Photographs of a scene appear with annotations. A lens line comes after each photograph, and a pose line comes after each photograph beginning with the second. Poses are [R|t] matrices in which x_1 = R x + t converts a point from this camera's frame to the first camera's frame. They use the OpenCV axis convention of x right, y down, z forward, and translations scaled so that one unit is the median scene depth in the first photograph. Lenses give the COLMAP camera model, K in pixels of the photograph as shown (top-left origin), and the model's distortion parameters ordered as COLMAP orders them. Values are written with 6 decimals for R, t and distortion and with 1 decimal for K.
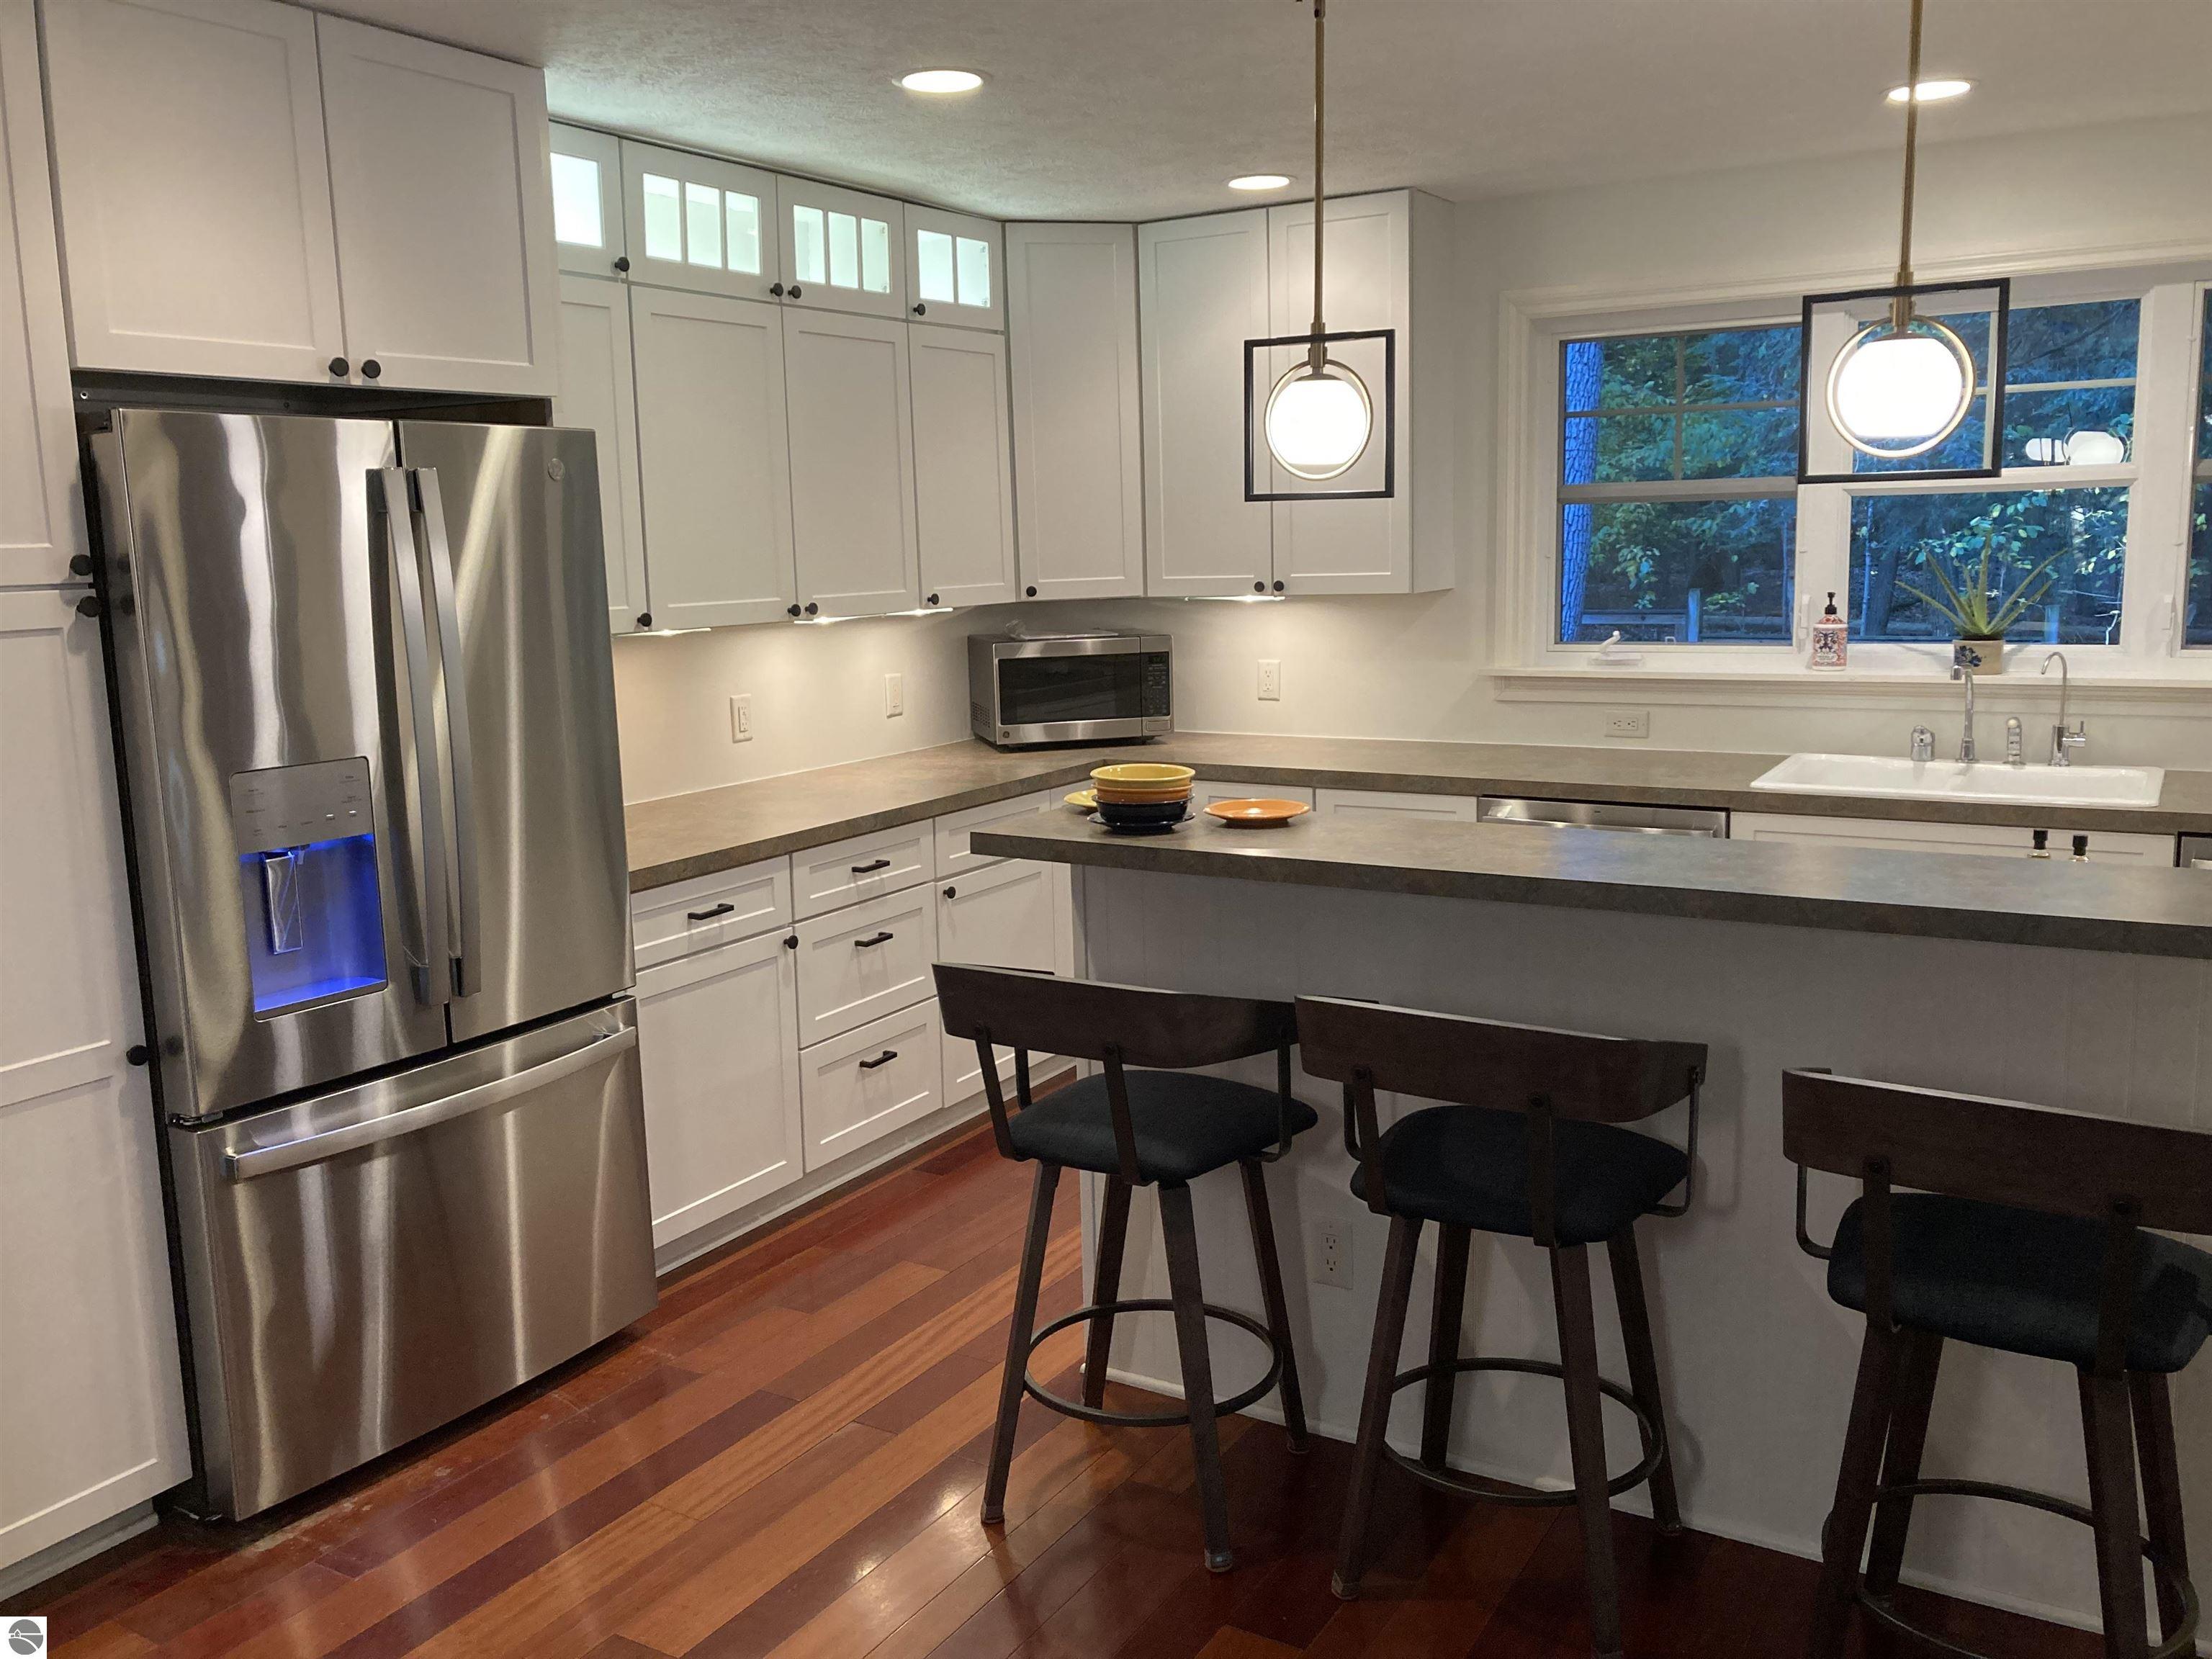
lens RADIAL K [[1792.2, 0, 1107.5], [0, 1792.2, 818.9], [0, 0, 1]] dist [0.105076, -0.155624]
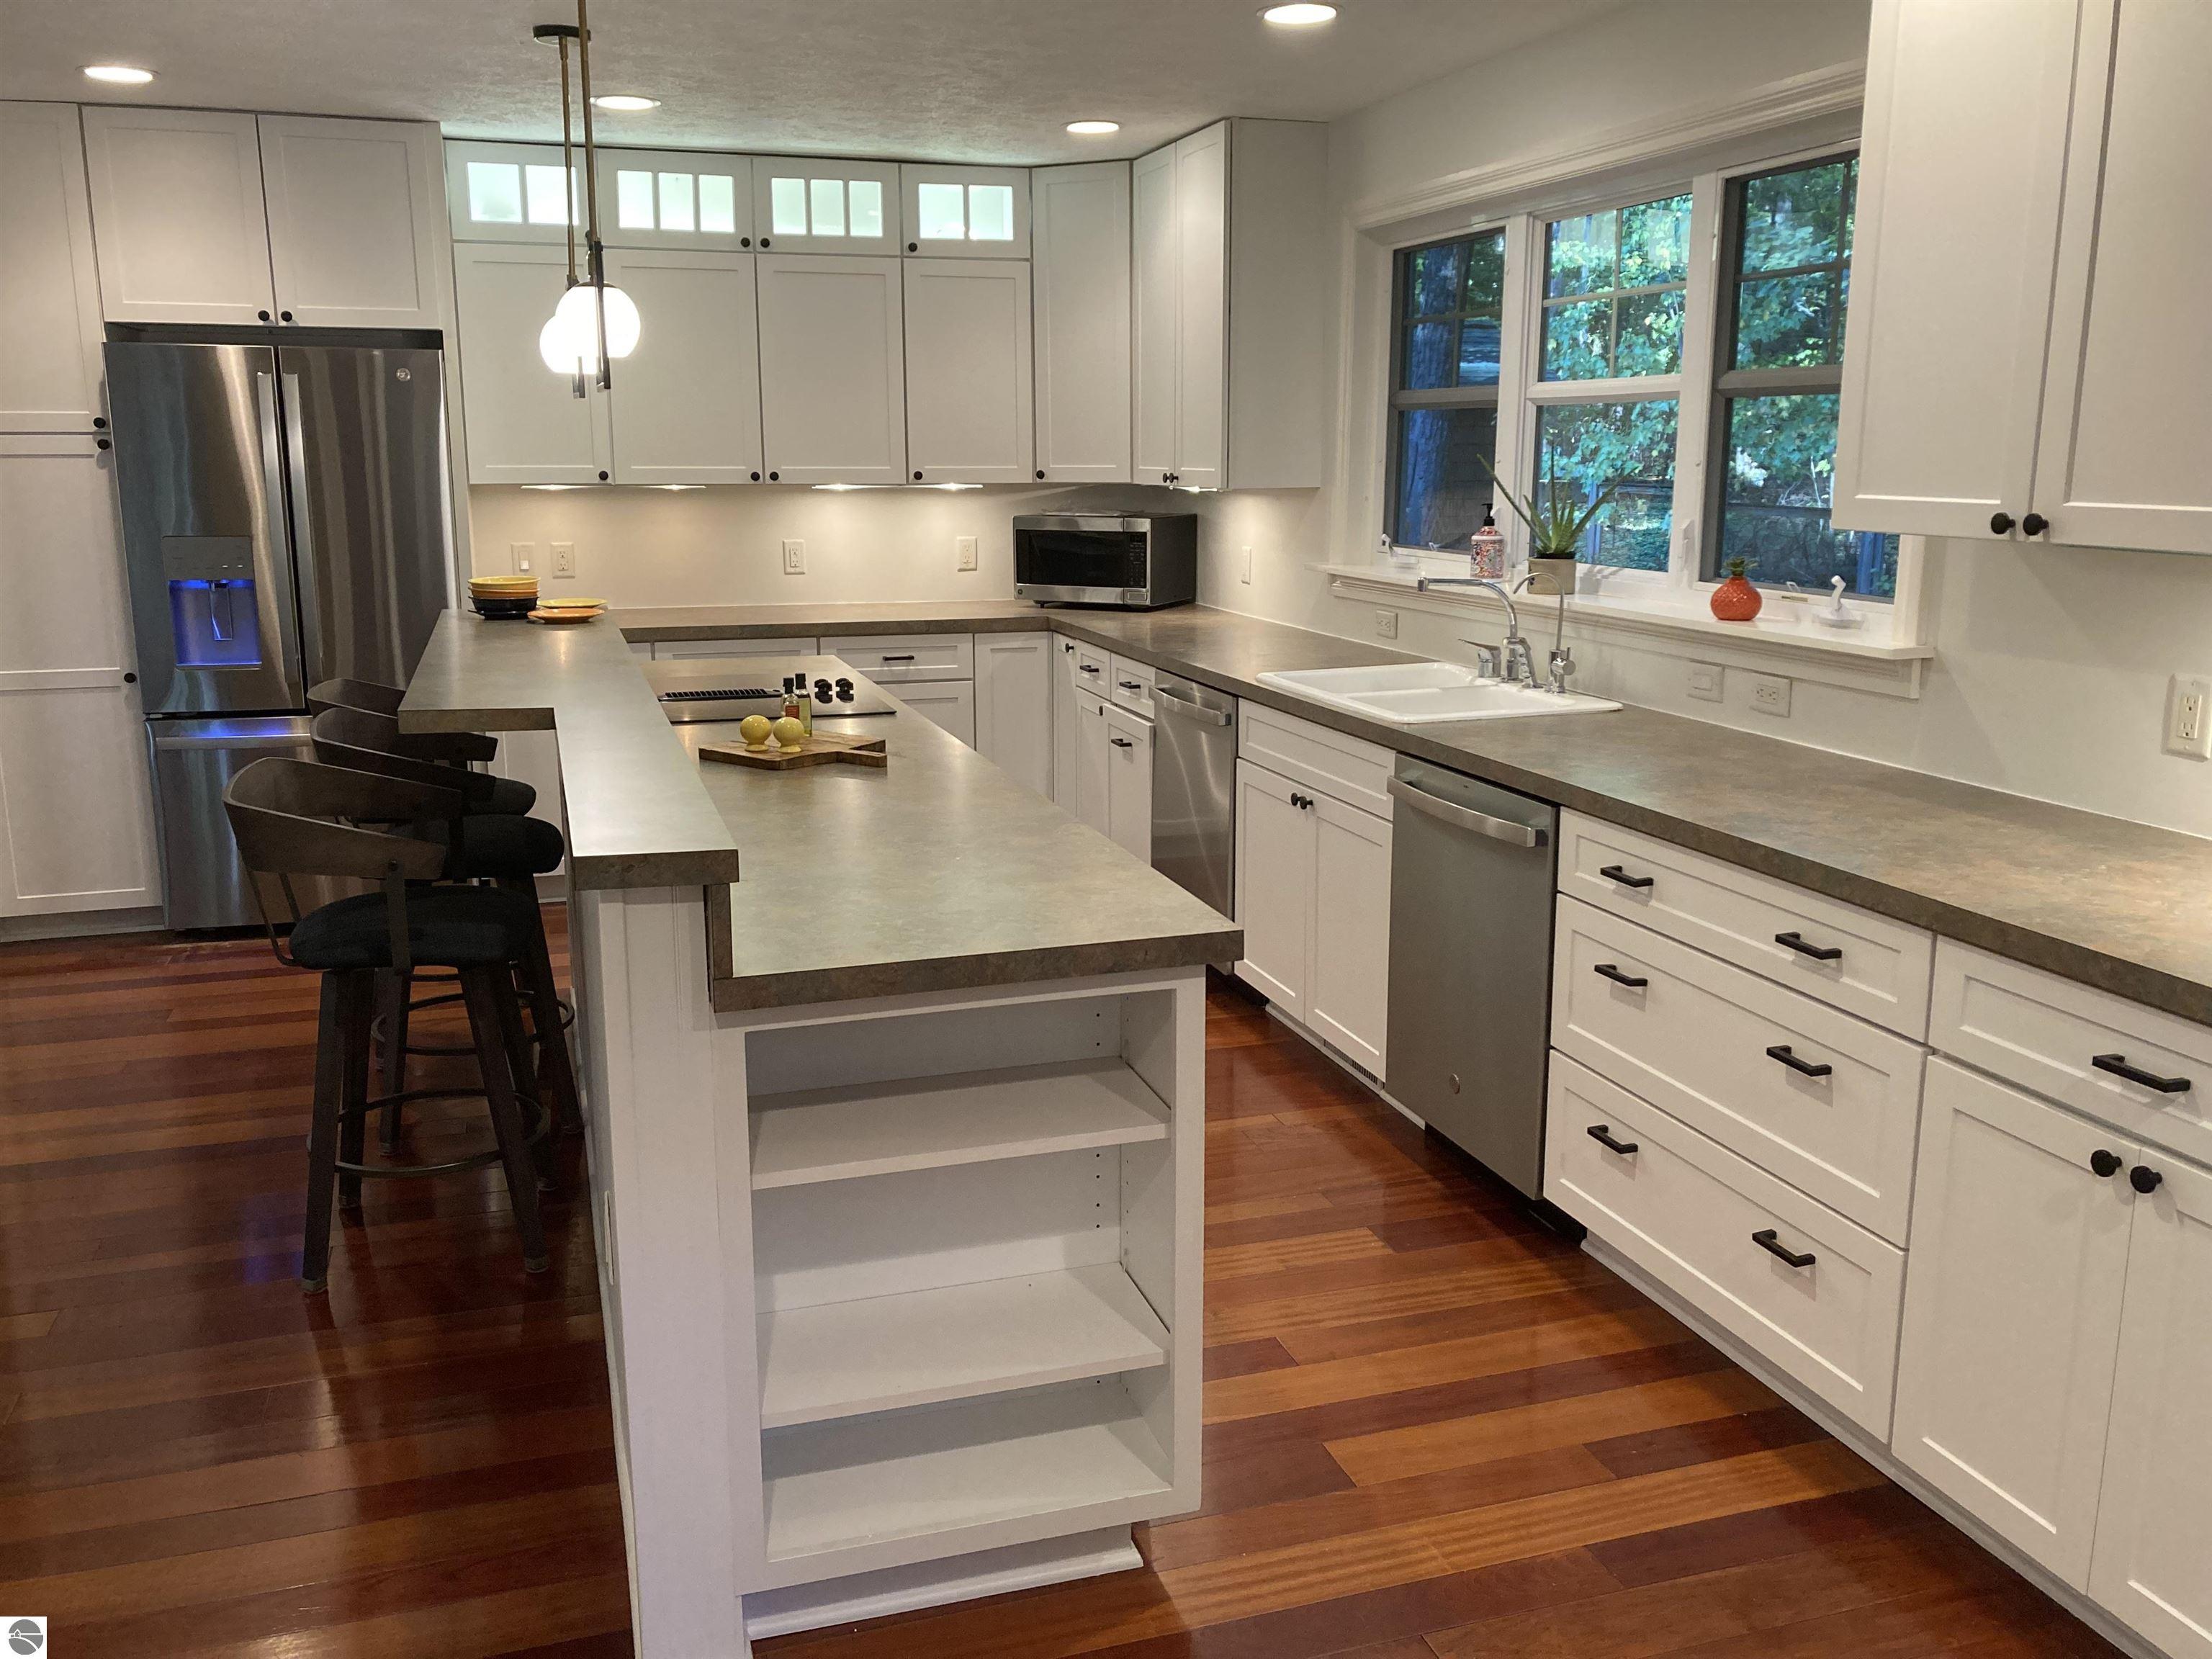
lens RADIAL K [[1784.2, 0, 1108.8], [0, 1784.2, 823.4], [0, 0, 1]] dist [0.008459, 0.003613]
pose [[0.755561, 0.162471, -0.634610, 0.937536], [-0.125651, 0.986712, 0.103015, -0.028579], [0.642914, 0.001905, 0.765936, 0.128940]]
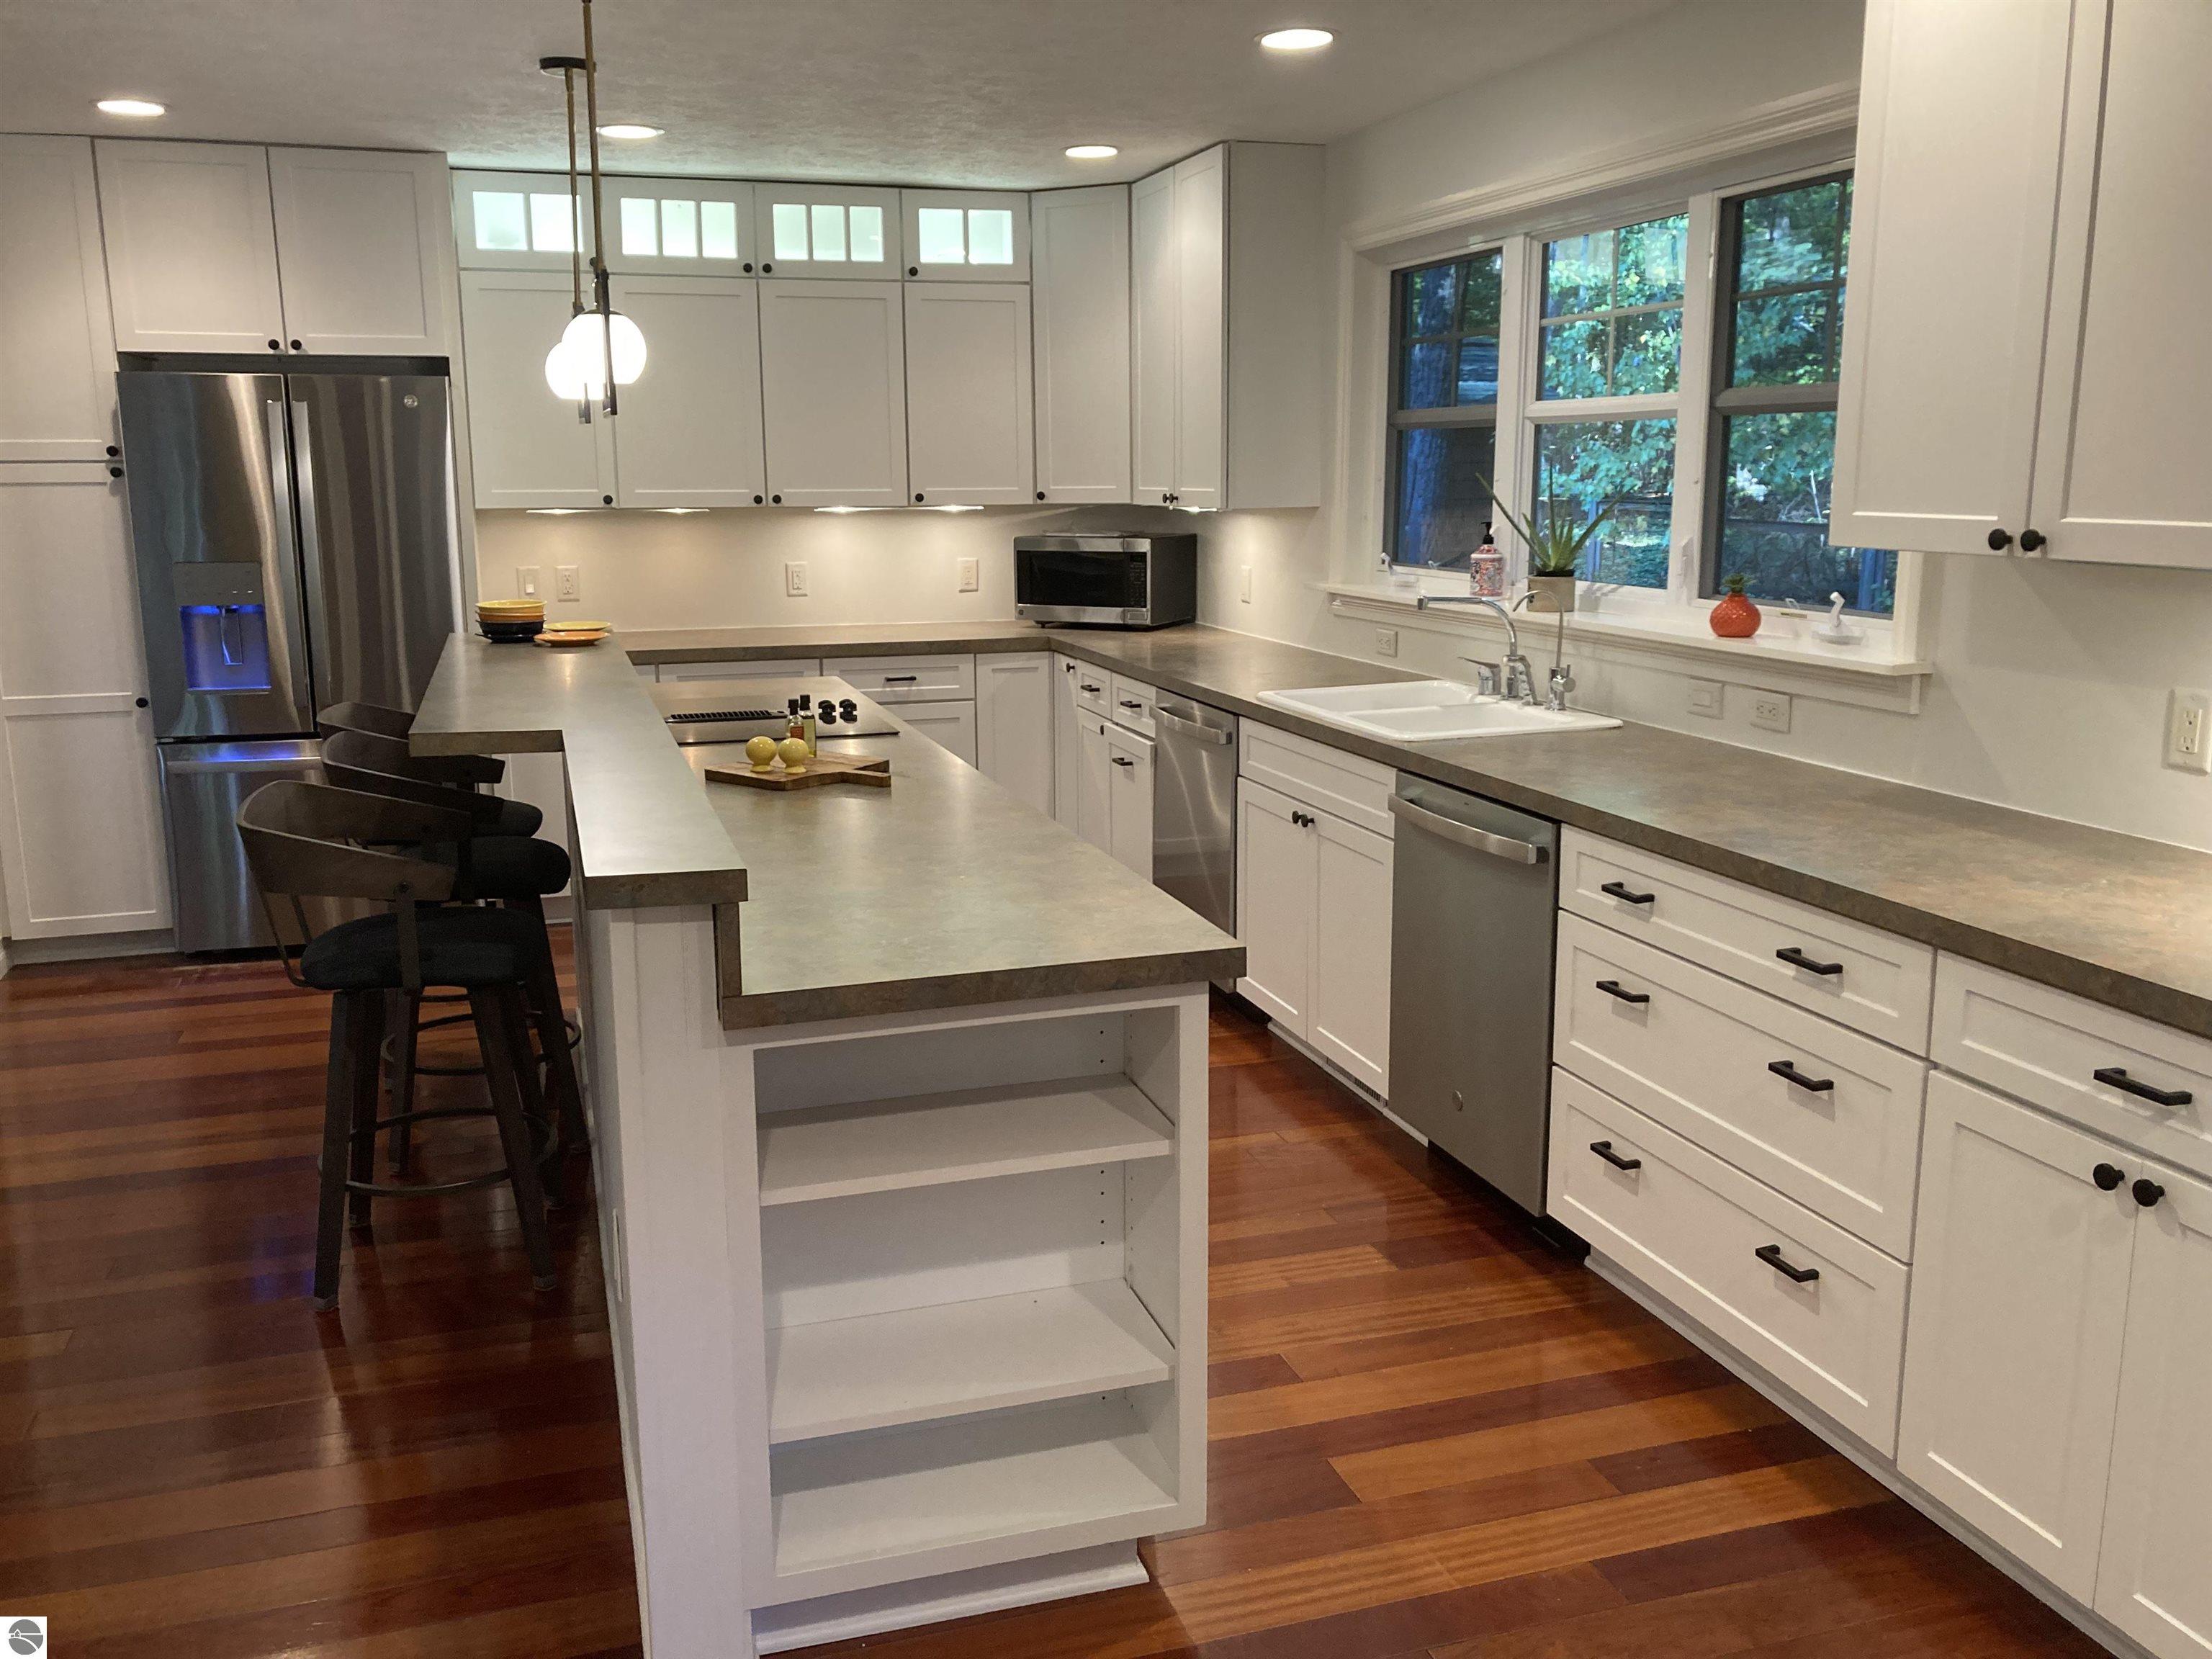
lens RADIAL K [[1784.2, 0, 1089.8], [0, 1784.2, 825.3], [0, 0, 1]] dist [0.007920, 0.002906]
pose [[0.749199, 0.153019, -0.644427, 0.940215], [-0.120192, 0.988203, 0.094915, -0.028913], [0.651348, 0.006344, 0.758753, 0.124728]]
